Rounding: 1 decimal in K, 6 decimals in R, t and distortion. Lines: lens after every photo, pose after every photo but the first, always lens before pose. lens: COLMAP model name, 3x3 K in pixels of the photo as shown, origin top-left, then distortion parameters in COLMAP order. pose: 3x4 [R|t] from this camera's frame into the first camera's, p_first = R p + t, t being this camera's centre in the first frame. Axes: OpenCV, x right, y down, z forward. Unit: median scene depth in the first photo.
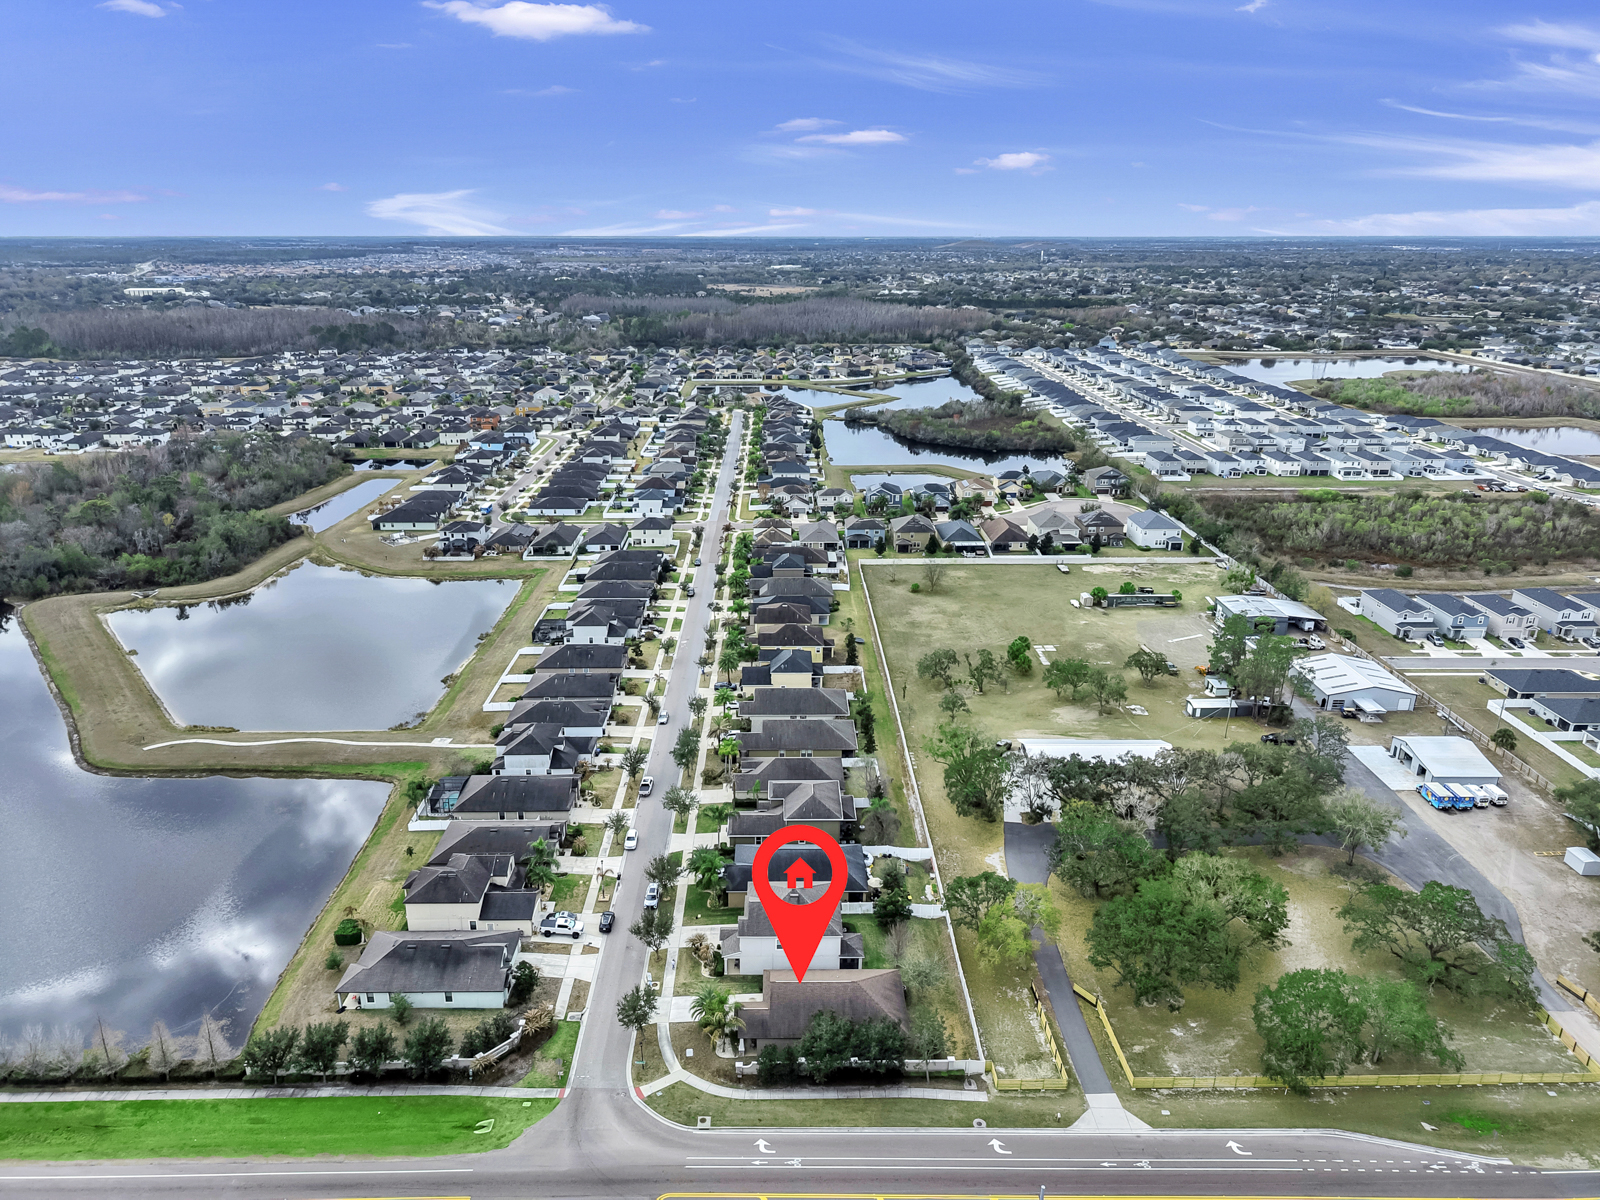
lens RADIAL K [[1091.0, 0, 800.0], [0, 1091.0, 600.0], [0, 0, 1]] dist [0.007580, -0.001660]
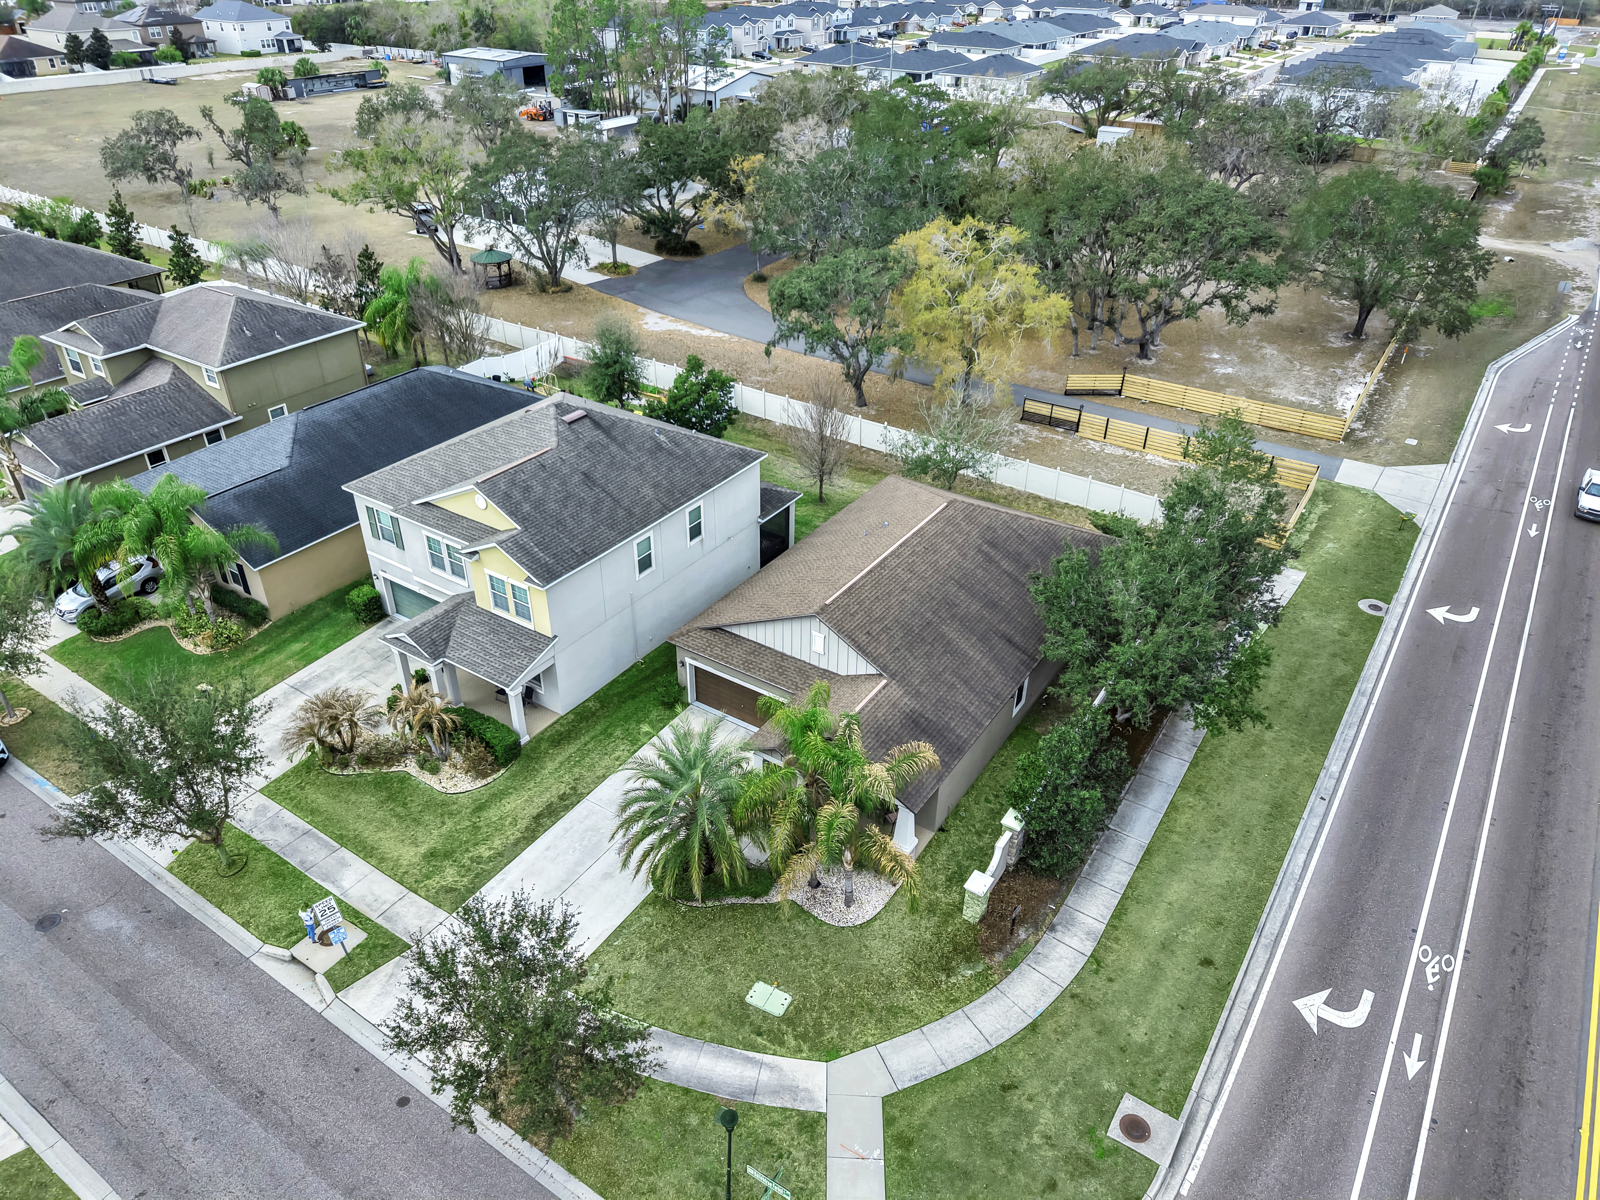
lens RADIAL K [[1091.0, 0, 800.0], [0, 1091.0, 600.0], [0, 0, 1]] dist [0.007580, -0.001660]
pose [[0.564897, -0.442433, 0.696523, -0.228138], [0.273060, 0.896778, 0.348178, 0.260475], [-0.778672, -0.006492, 0.627398, 0.861508]]
